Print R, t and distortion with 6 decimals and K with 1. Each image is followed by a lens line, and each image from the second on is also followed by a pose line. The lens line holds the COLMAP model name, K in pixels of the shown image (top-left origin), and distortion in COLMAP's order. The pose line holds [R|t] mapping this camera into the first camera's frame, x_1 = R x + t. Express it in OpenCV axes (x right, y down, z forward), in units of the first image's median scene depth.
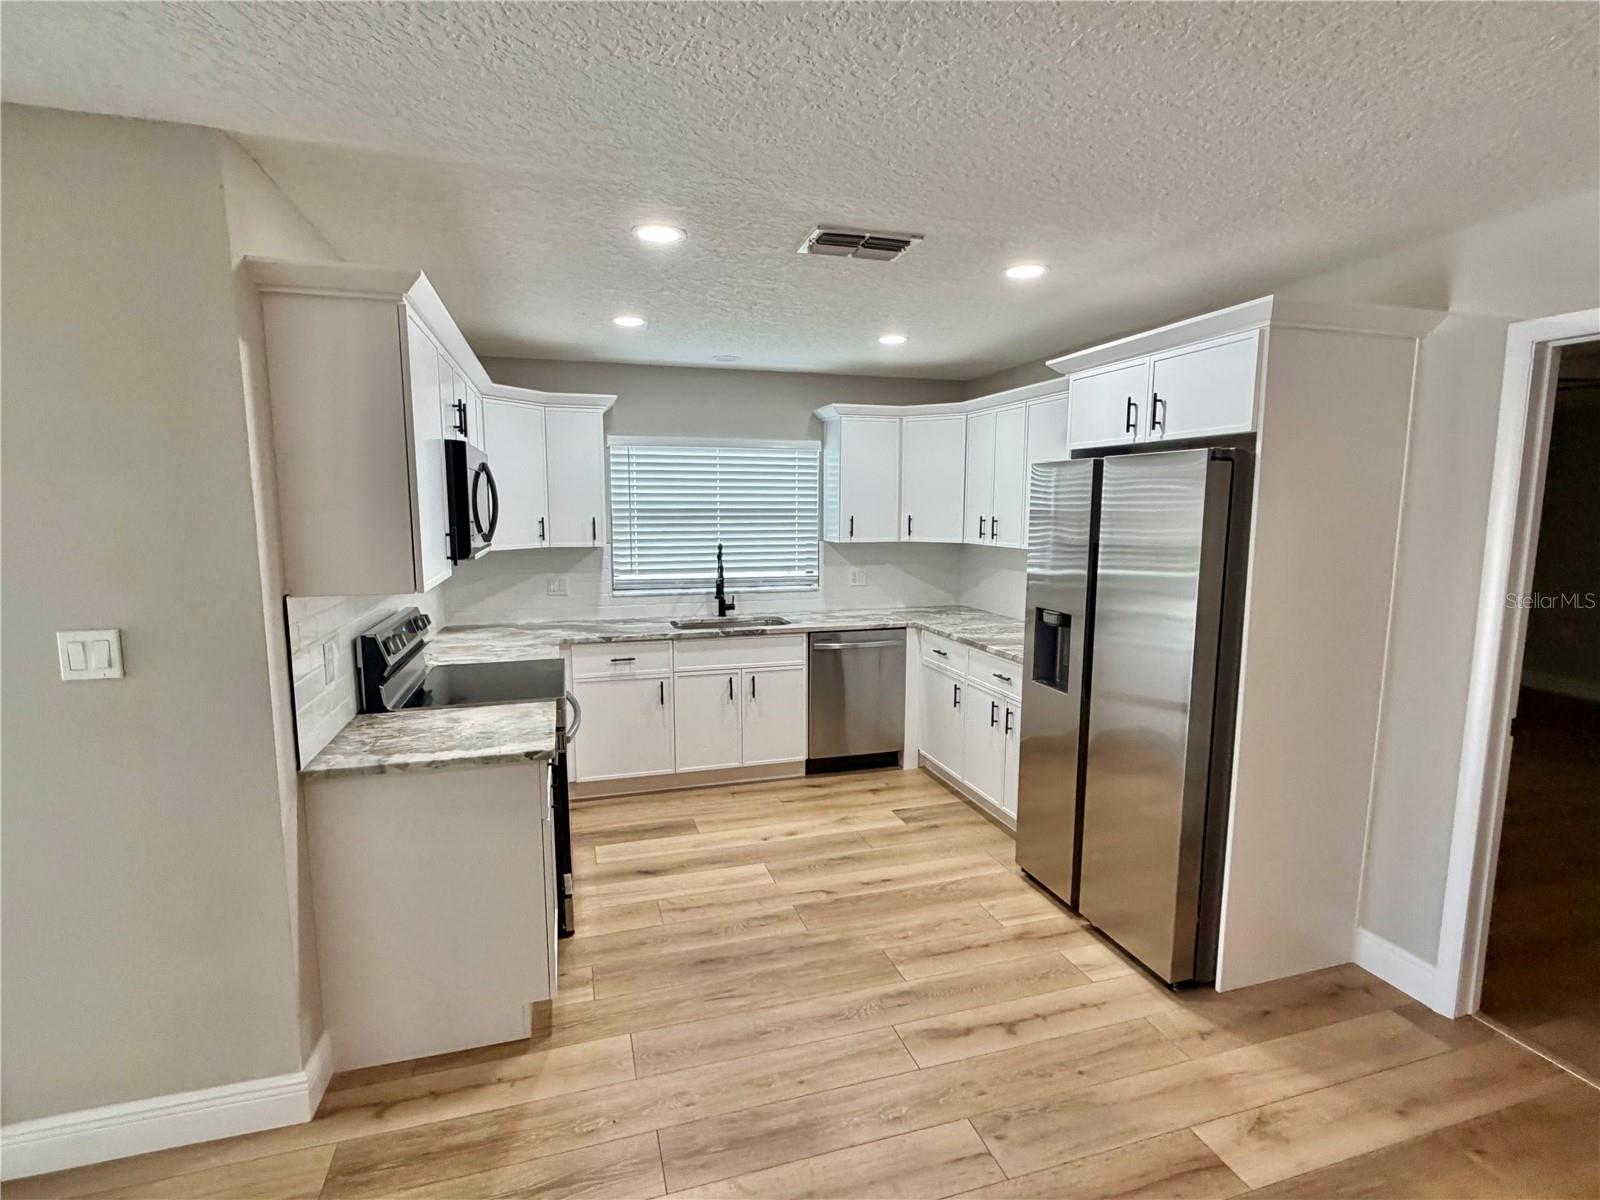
lens RADIAL K [[773.6, 0, 798.2], [0, 773.6, 604.7], [0, 0, 1]] dist [0.001054, -0.001322]
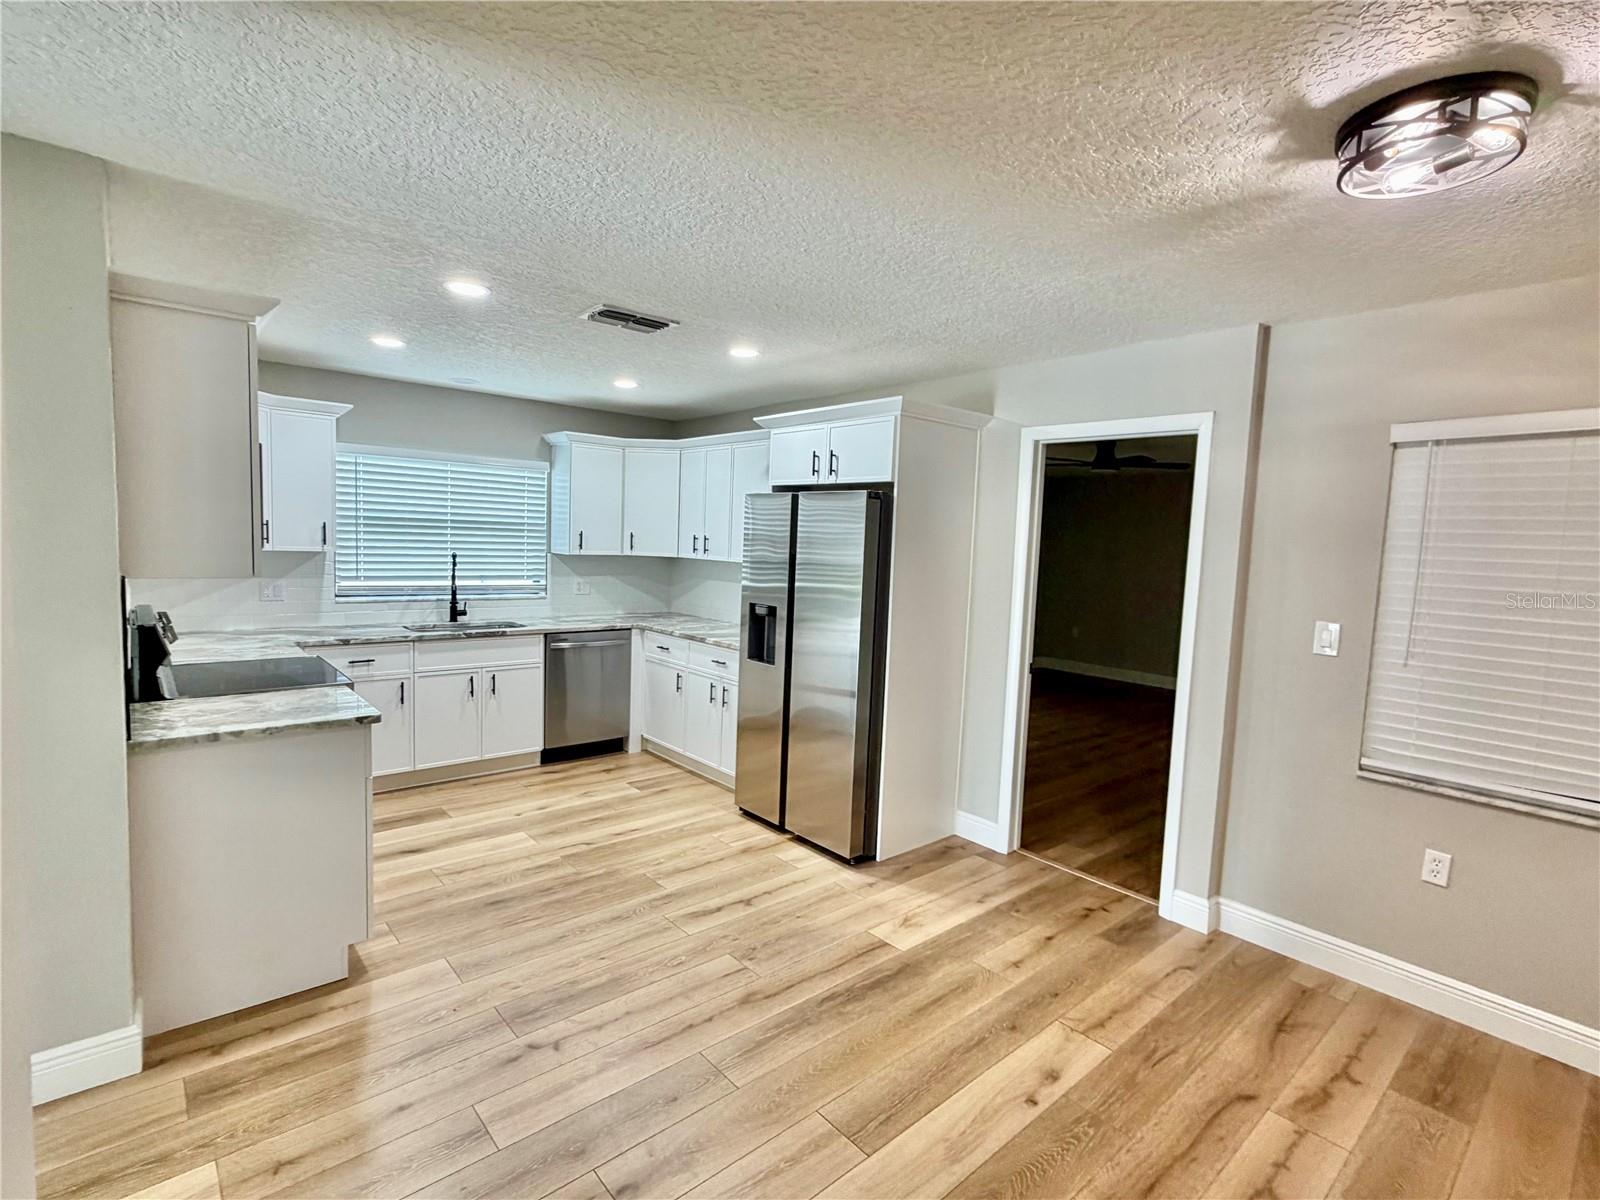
lens RADIAL K [[773.6, 0, 798.2], [0, 773.6, 604.7], [0, 0, 1]] dist [0.001054, -0.001322]
pose [[0.912020, -0.001997, 0.410141, -0.158383], [0.015766, 0.999420, -0.030191, 0.047930], [-0.409842, 0.034001, 0.911522, -0.234455]]
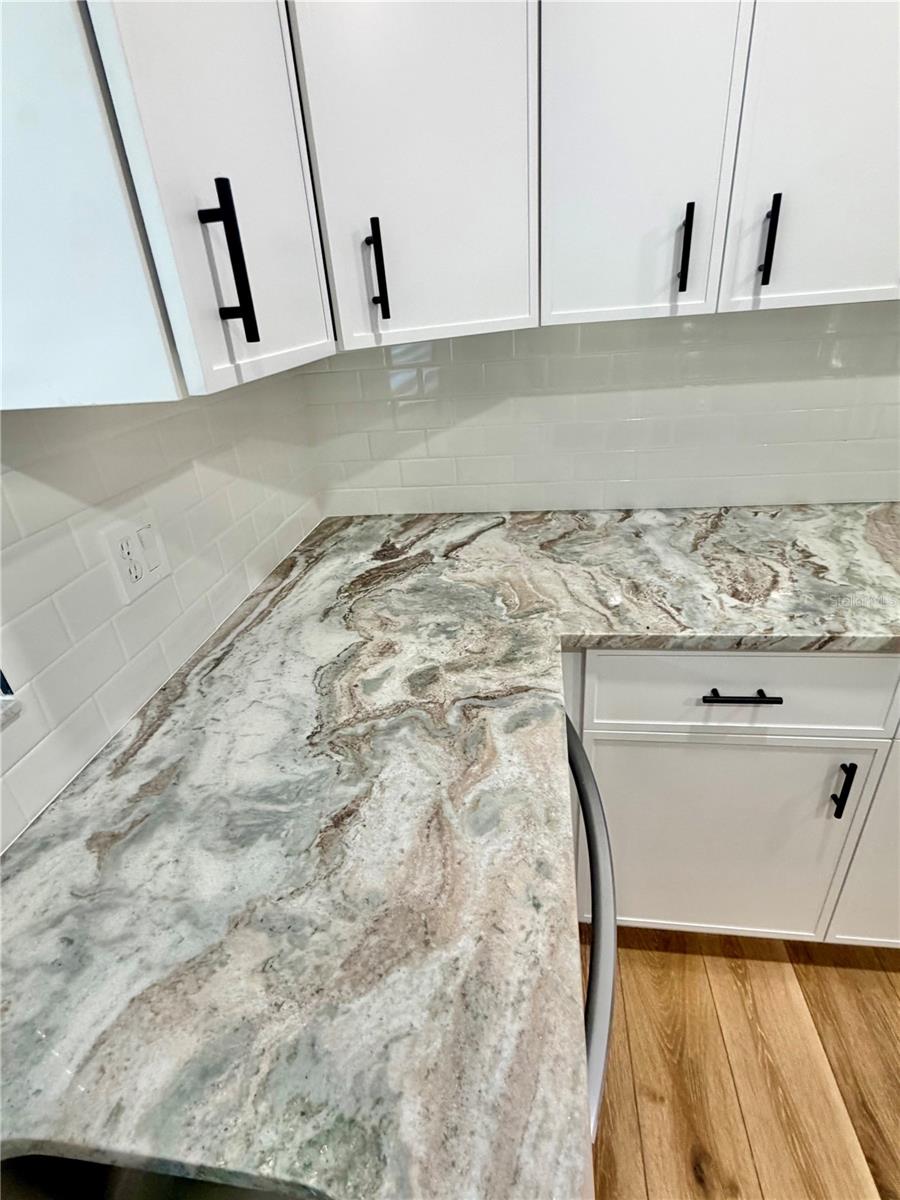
lens RADIAL K [[580.2, 0, 449.6], [0, 580.2, 593.3], [0, 0, 1]] dist [0.001054, -0.001322]
pose [[0.413723, -0.440749, 0.796601, -0.037917], [0.191011, 0.897547, 0.397398, -0.120743], [-0.890139, -0.012253, 0.455524, 1.396811]]
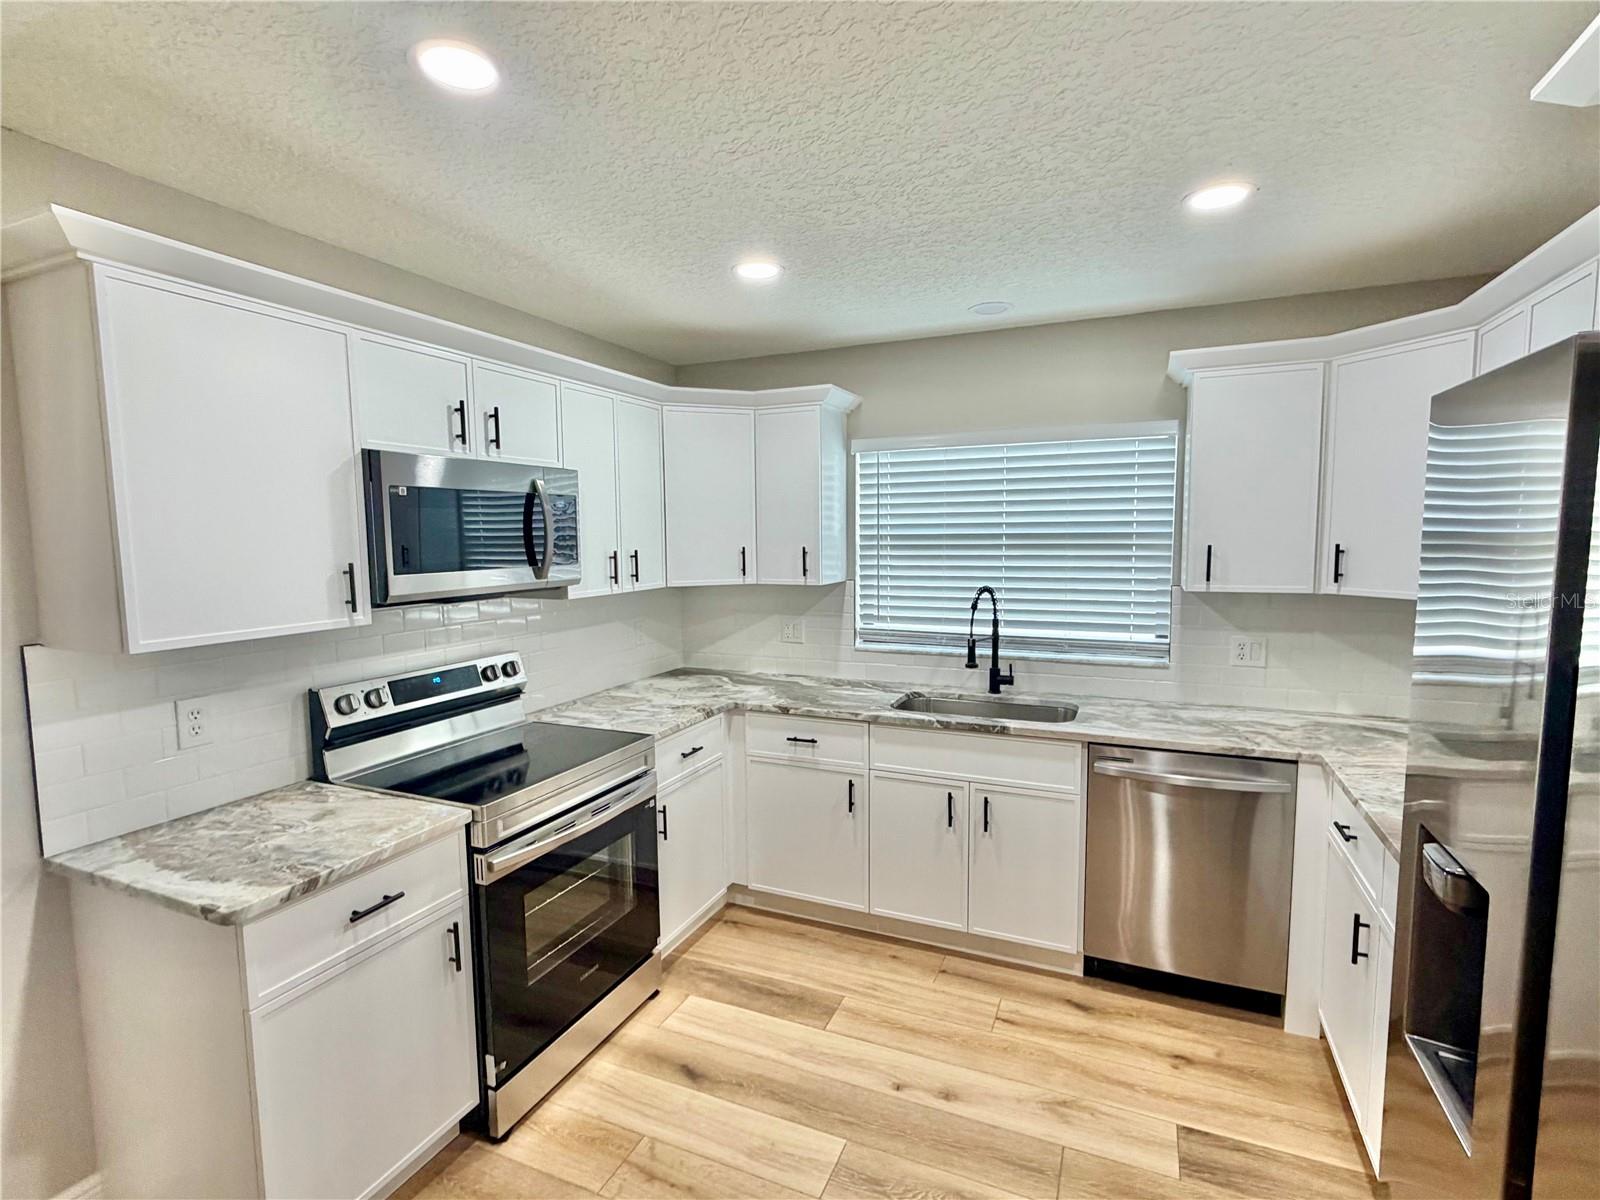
lens RADIAL K [[773.6, 0, 798.2], [0, 773.6, 604.7], [0, 0, 1]] dist [0.001054, -0.001322]
pose [[0.759505, 0.052042, -0.648416, 0.319696], [-0.072500, 0.997357, -0.004873, -0.071098], [0.646449, 0.050711, 0.761270, 0.572862]]
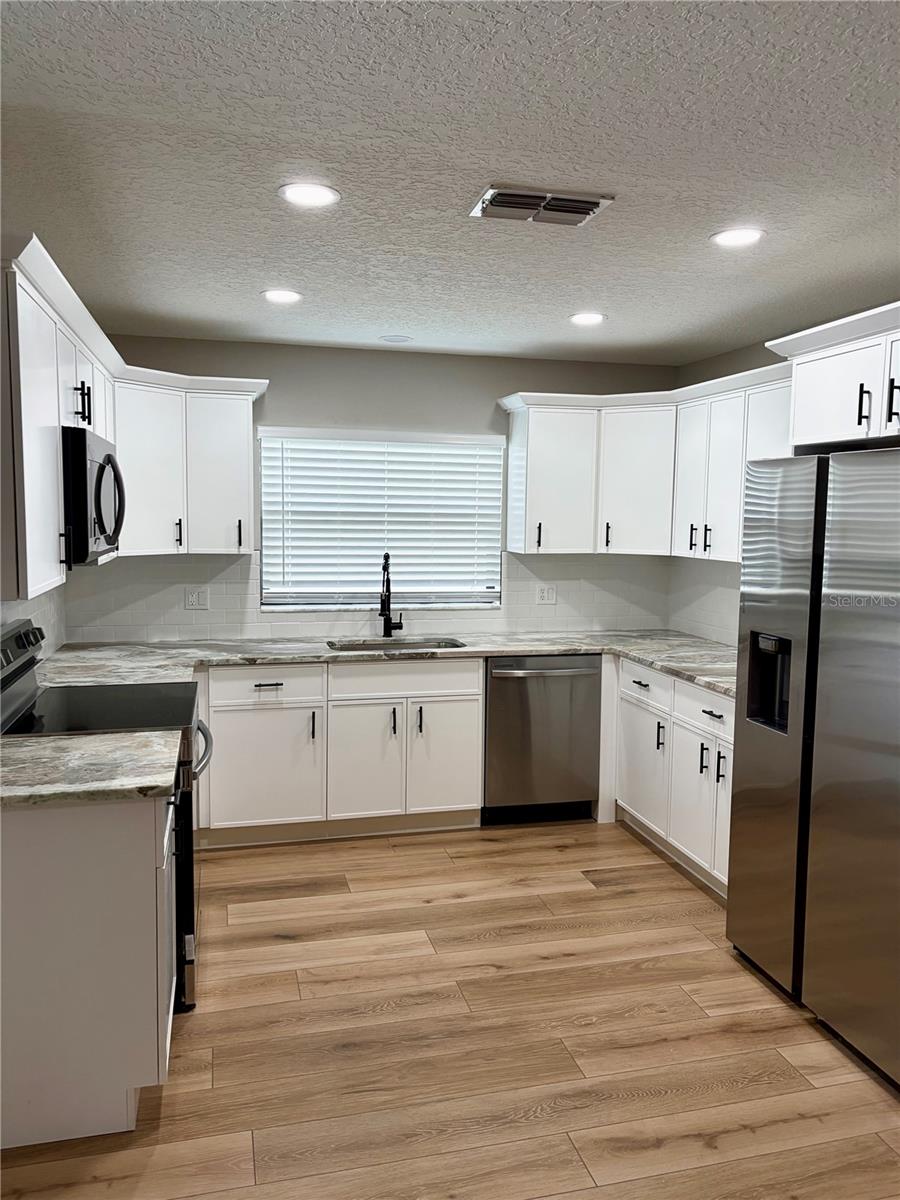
lens RADIAL K [[903.5, 0, 456.3], [0, 903.5, 594.4], [0, 0, 1]] dist [0.059120, -0.065785]
pose [[0.999152, 0.015424, -0.038175, 0.025017], [-0.016838, 0.999174, -0.036988, 0.005676], [0.037573, 0.037600, 0.998586, -0.003312]]
